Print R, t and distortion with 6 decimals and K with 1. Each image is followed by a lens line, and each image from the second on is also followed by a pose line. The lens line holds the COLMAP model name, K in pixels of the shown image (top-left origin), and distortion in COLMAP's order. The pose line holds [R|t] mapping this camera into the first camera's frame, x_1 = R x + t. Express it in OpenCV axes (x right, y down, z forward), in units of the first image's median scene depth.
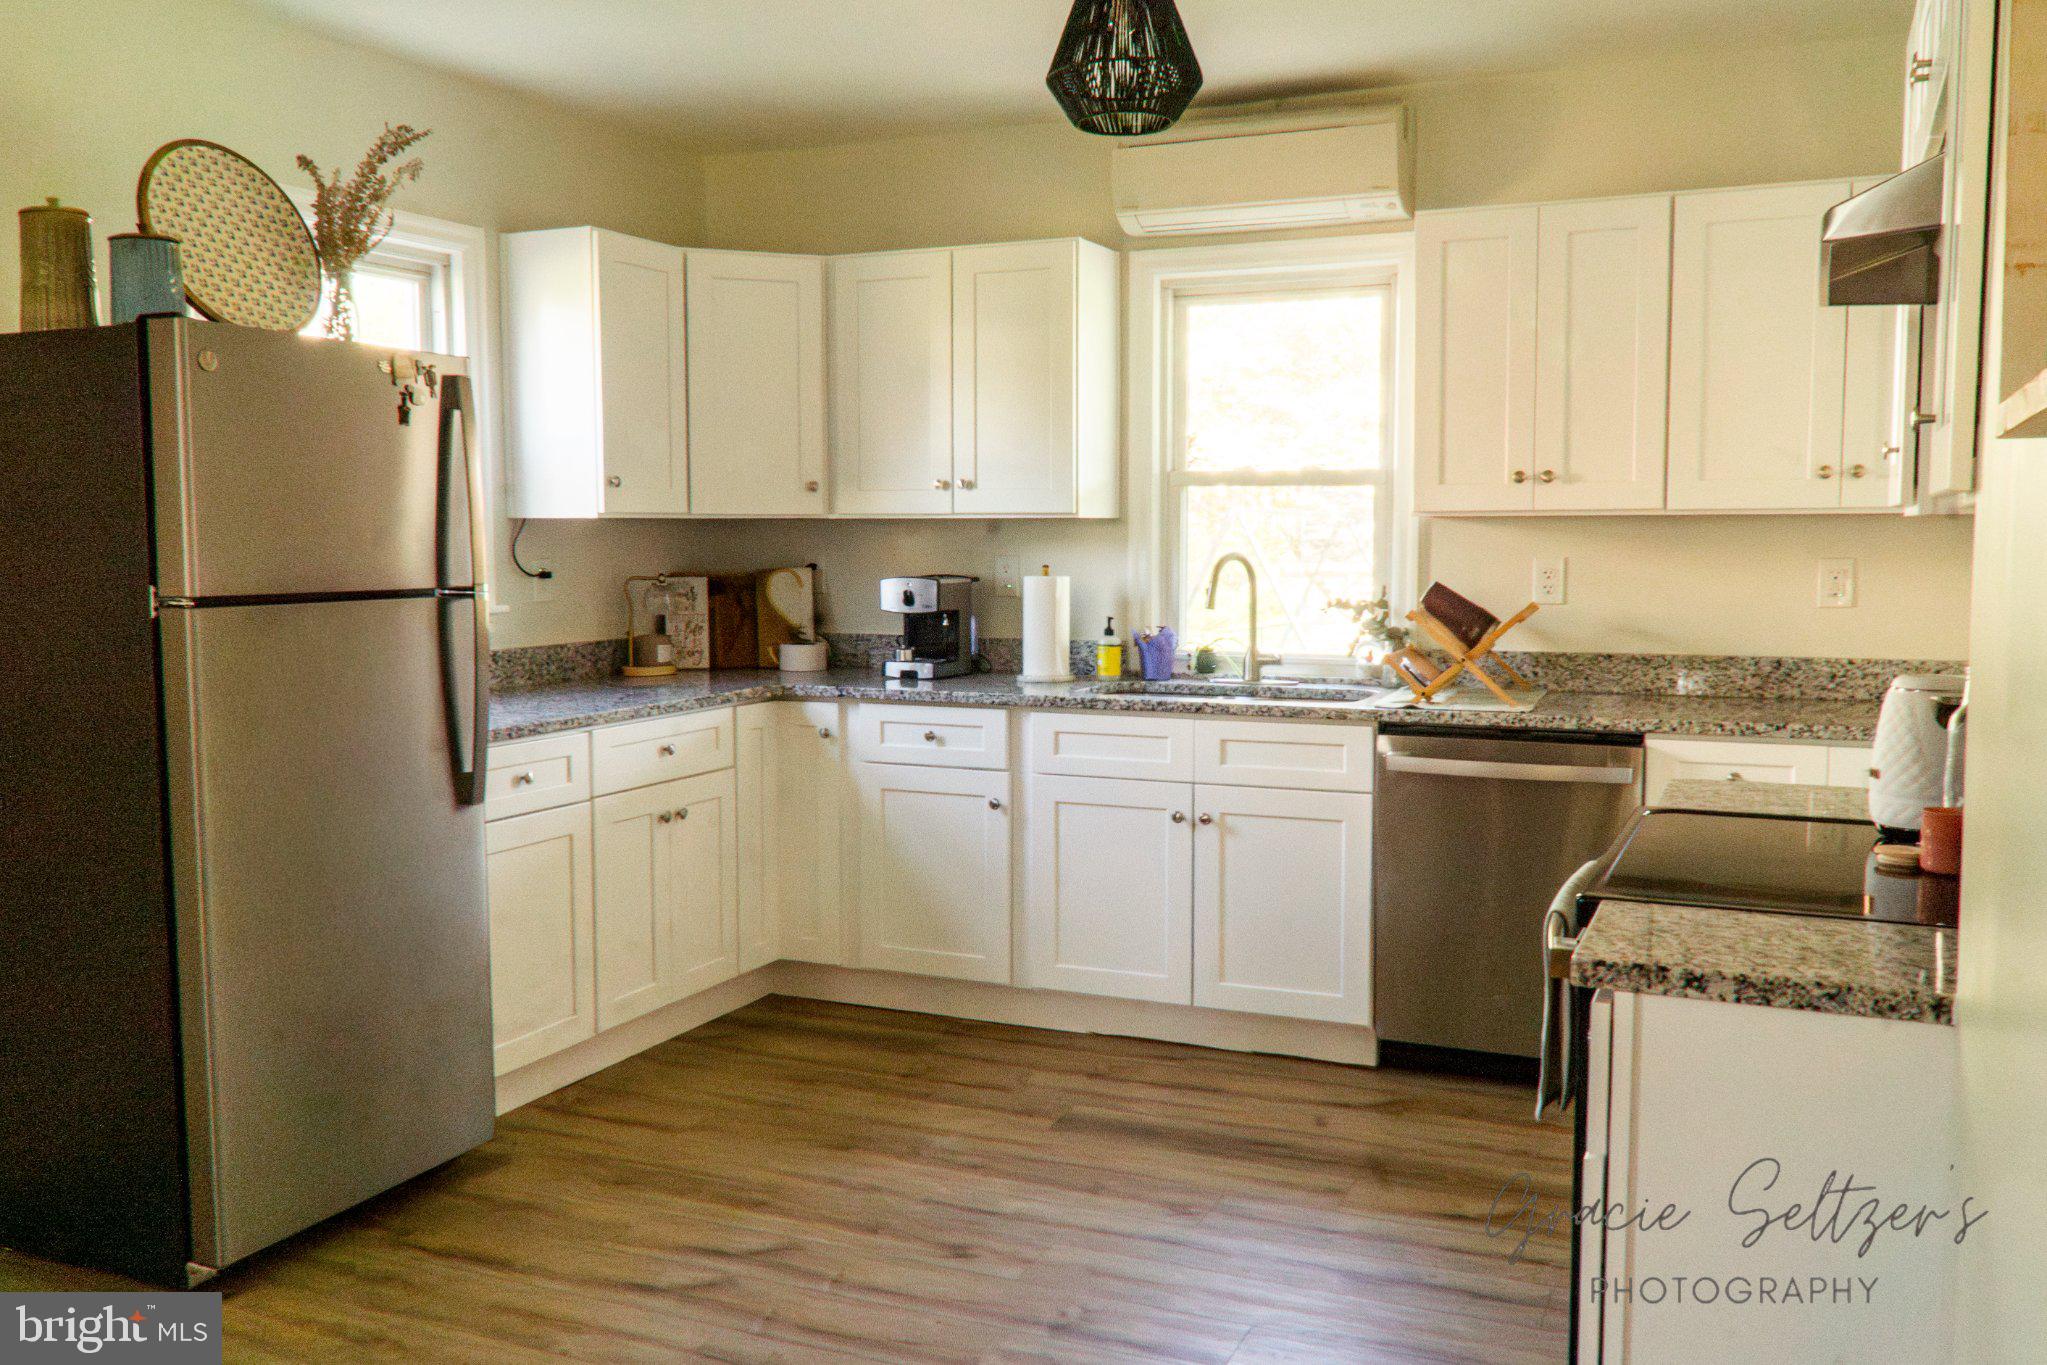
lens RADIAL K [[1687.5, 0, 1023.5], [0, 1687.5, 682.5], [0, 0, 1]] dist [0.000077, -0.001577]
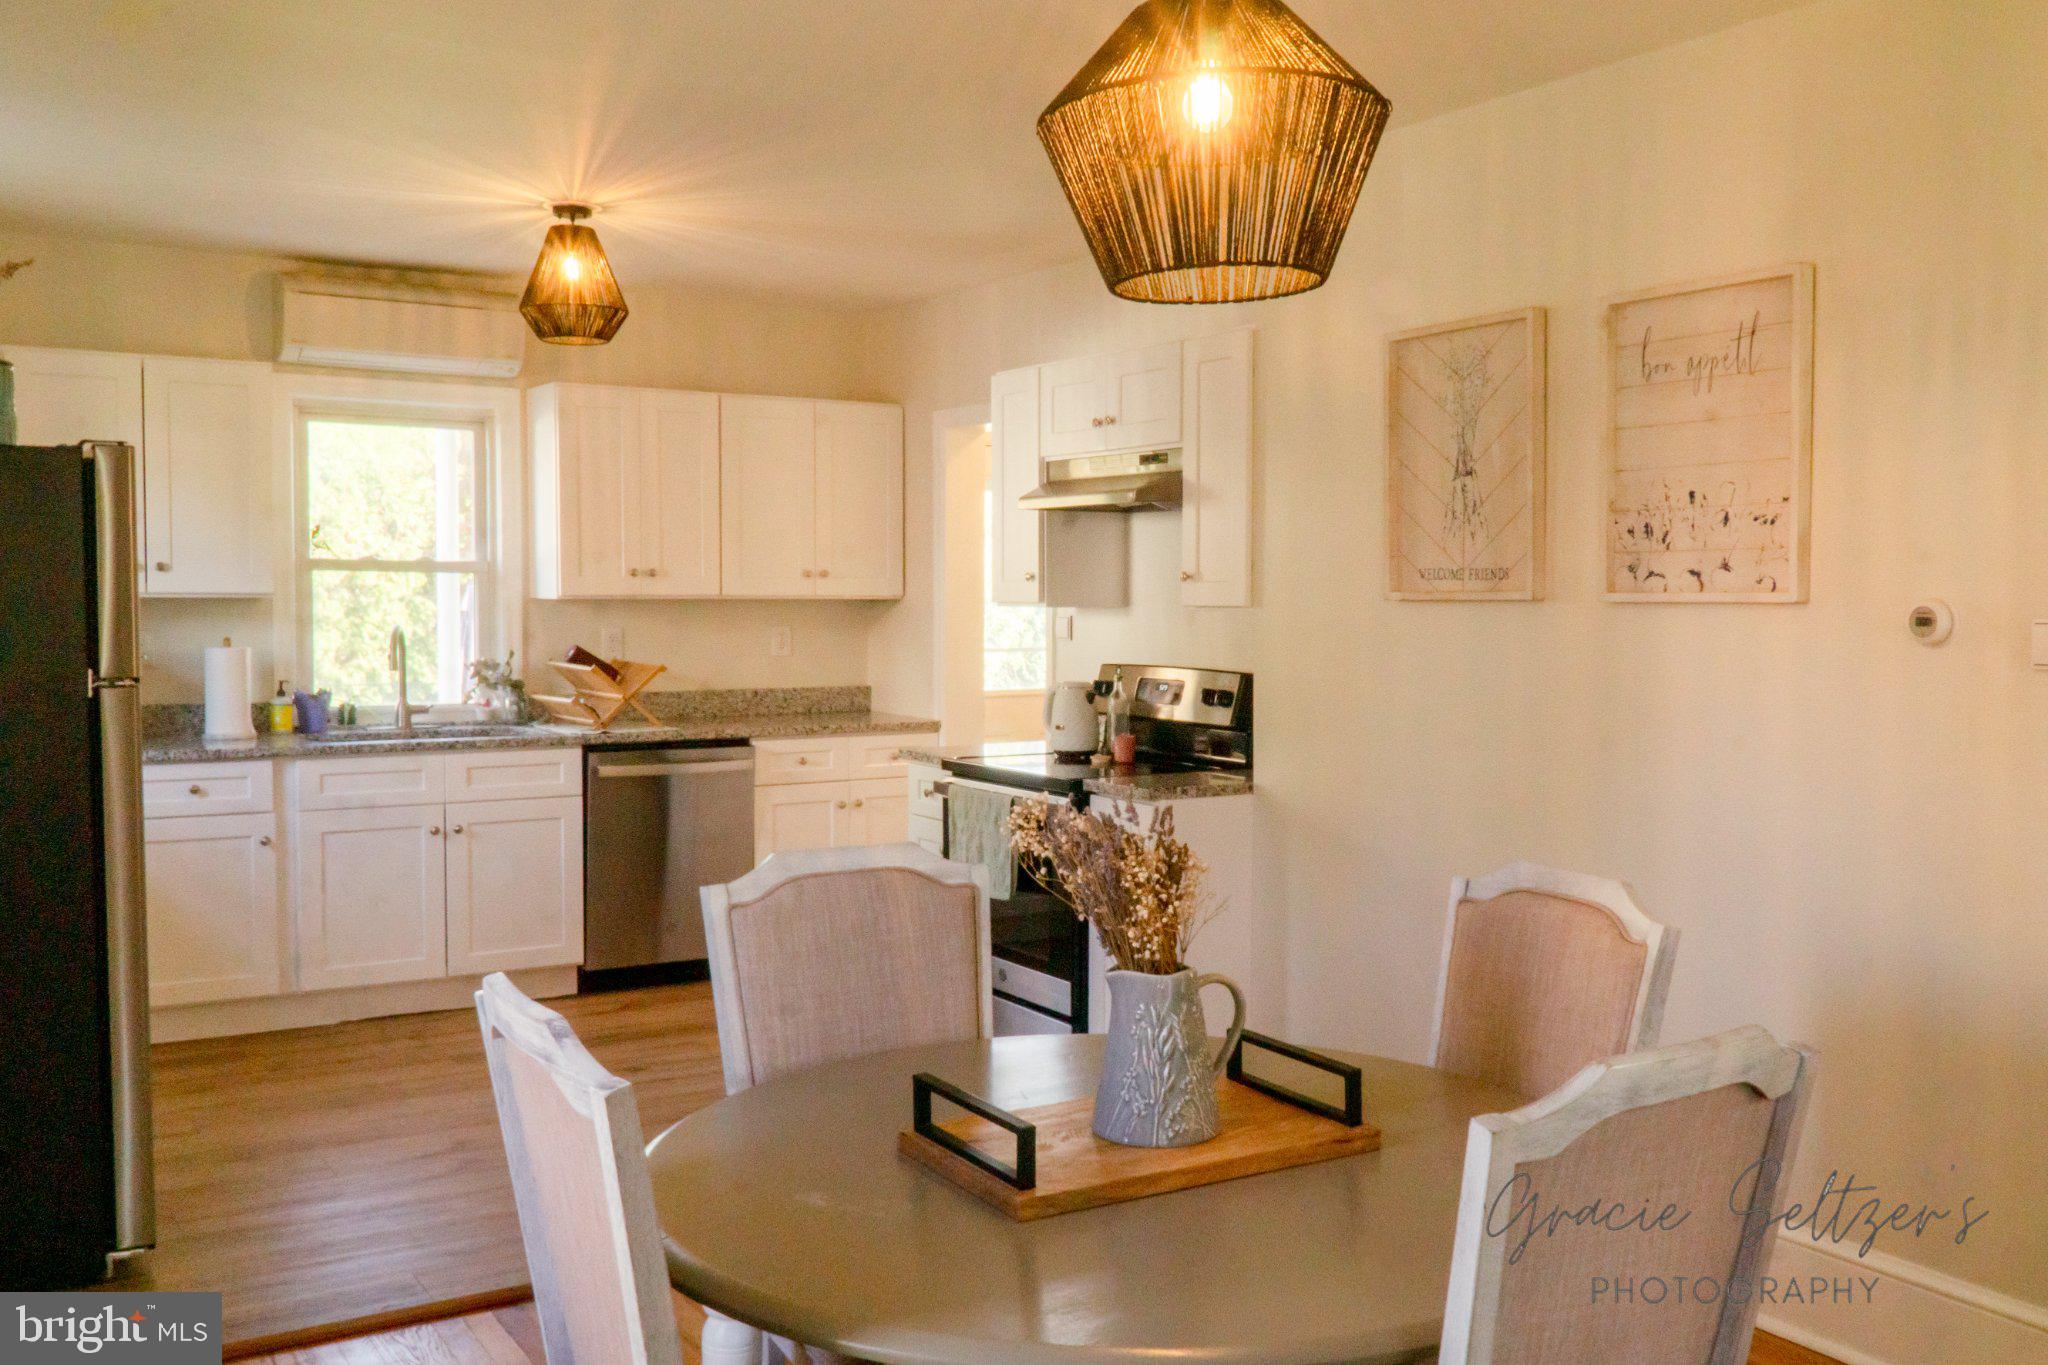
lens RADIAL K [[1688.4, 0, 1024.0], [0, 1688.4, 682.5], [0, 0, 1]] dist [0.000077, -0.001577]
pose [[0.594021, -0.037560, 0.803572, -0.675530], [0.065399, 0.997858, -0.001704, -0.001936], [-0.801787, 0.053565, 0.595205, -0.136571]]
